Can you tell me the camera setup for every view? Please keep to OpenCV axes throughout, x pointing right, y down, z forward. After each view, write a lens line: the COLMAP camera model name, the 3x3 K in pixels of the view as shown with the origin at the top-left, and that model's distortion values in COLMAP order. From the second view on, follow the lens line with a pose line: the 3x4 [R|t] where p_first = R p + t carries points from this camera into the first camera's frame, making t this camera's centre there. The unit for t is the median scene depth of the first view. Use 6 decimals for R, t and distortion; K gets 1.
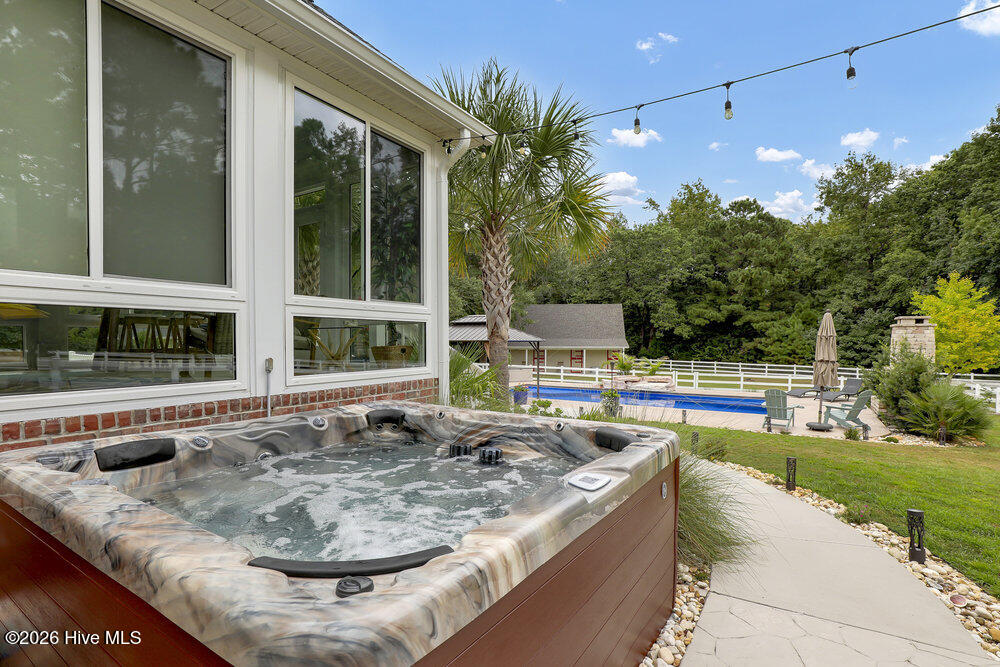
lens RADIAL K [[479.7, 0, 500.5], [0, 479.7, 362.2], [0, 0, 1]] dist [-0.031768, -0.000788]
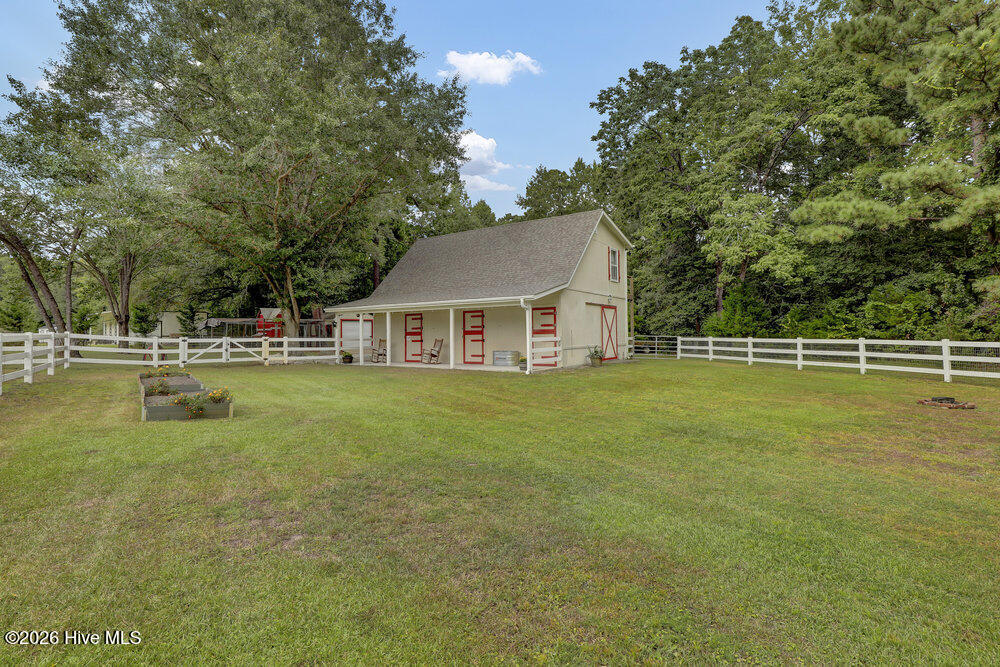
lens RADIAL K [[475.6, 0, 502.0], [0, 475.6, 323.7], [0, 0, 1]] dist [-0.027349, 0.000475]
pose [[0.896128, -0.018121, -0.443427, 0.410301], [-0.013022, 0.997662, -0.067087, 0.015066], [0.443606, 0.065893, 0.893797, 0.657938]]
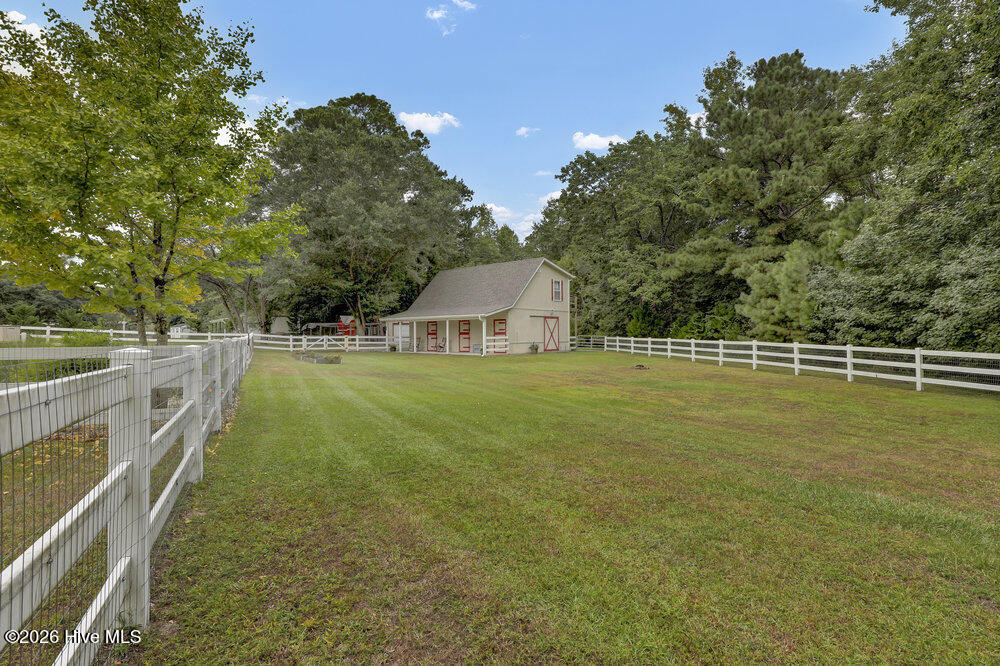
lens RADIAL K [[473.4, 0, 499.3], [0, 473.4, 337.7], [0, 0, 1]] dist [-0.035572, 0.001086]
pose [[0.830180, 0.001492, -0.557493, 0.666404], [-0.023171, 0.999225, -0.031831, 0.023507], [0.557014, 0.039343, 0.829571, 0.444410]]
